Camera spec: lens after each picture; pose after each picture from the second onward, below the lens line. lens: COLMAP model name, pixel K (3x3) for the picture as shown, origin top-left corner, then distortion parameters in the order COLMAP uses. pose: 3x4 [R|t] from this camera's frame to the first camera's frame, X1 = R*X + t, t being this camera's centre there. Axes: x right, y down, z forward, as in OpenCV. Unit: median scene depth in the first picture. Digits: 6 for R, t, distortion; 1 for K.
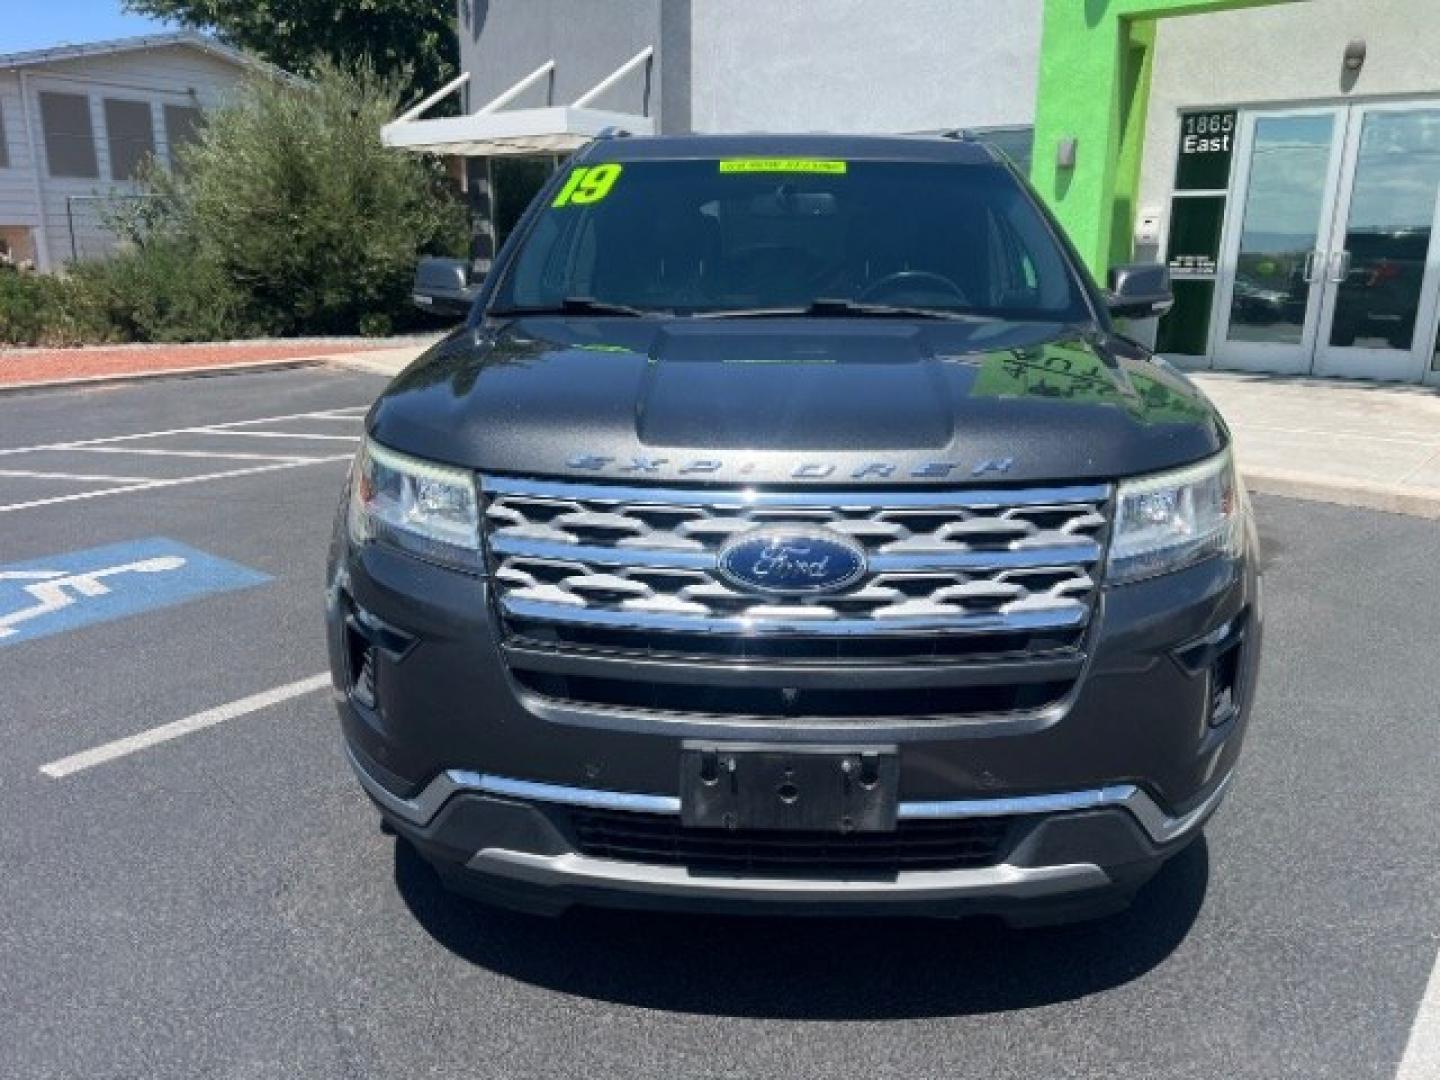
lens RADIAL K [[1083.8, 0, 737.0], [0, 1083.8, 539.5], [0, 0, 1]] dist [0.032487, -0.041170]
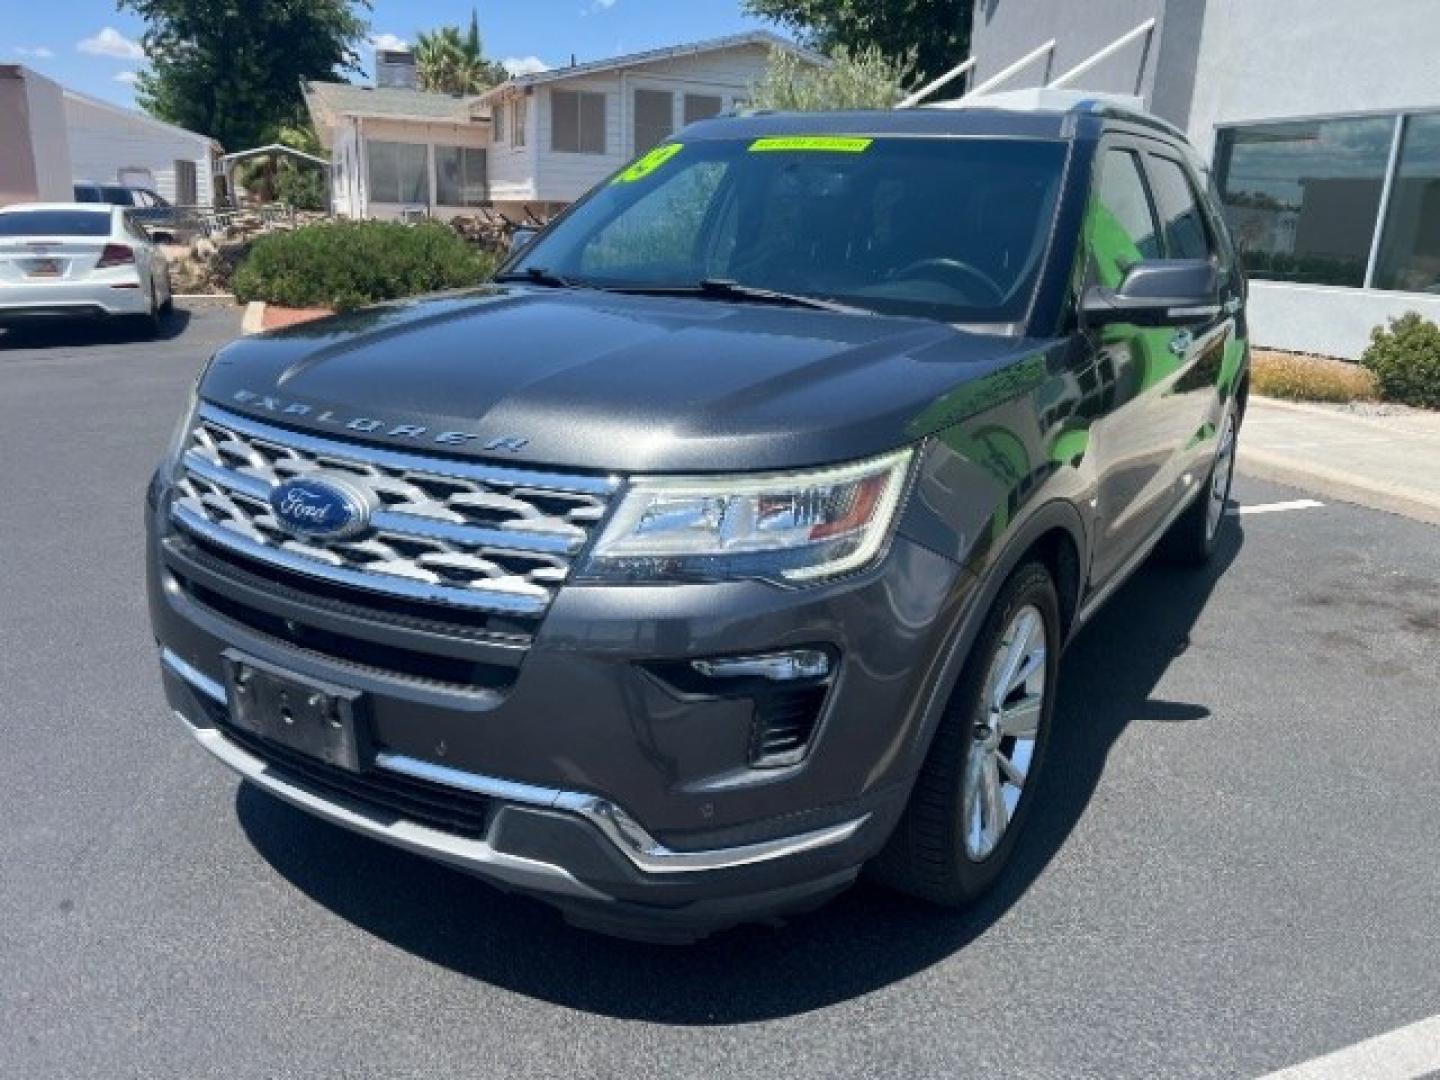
lens RADIAL K [[1083.8, 0, 737.0], [0, 1083.8, 539.5], [0, 0, 1]] dist [0.032487, -0.041170]
pose [[0.872679, 0.158763, -0.461763, 0.589664], [-0.153207, 0.986939, 0.049786, -0.041552], [0.463636, 0.027298, 0.885605, 0.146793]]
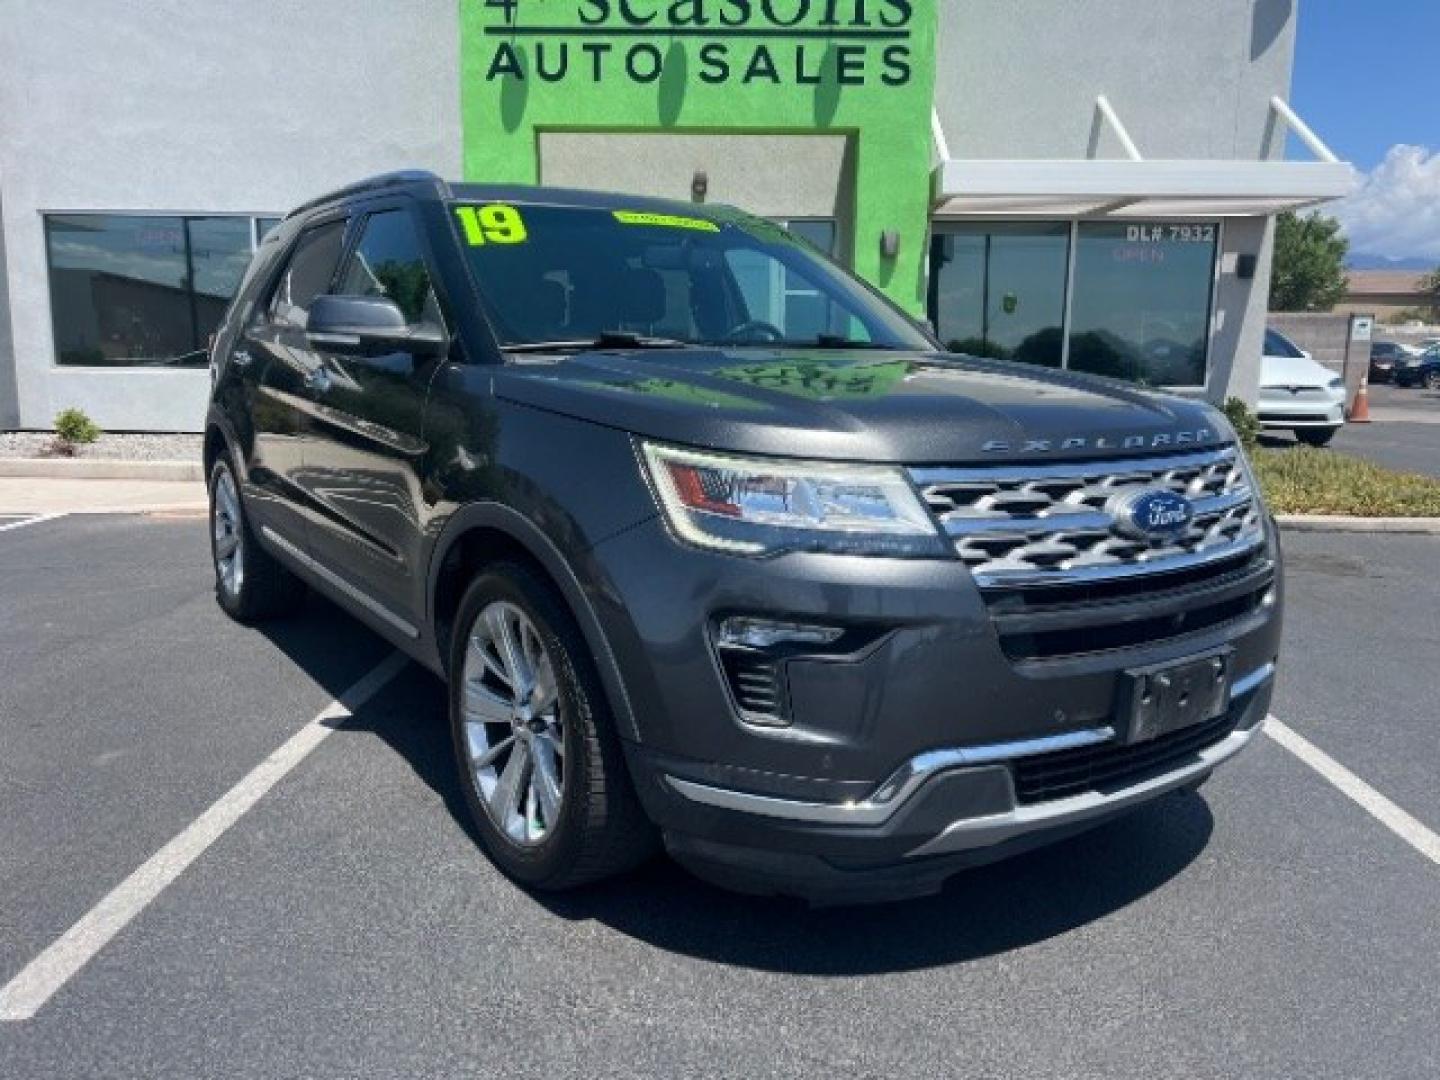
lens RADIAL K [[1064.1, 0, 701.0], [0, 1064.1, 507.9], [0, 0, 1]] dist [0.002949, 0.003840]
pose [[0.810443, -0.084781, 0.579650, -0.691797], [0.144616, 0.987803, -0.057719, 0.006841], [-0.567687, 0.130605, 0.812818, 0.189136]]
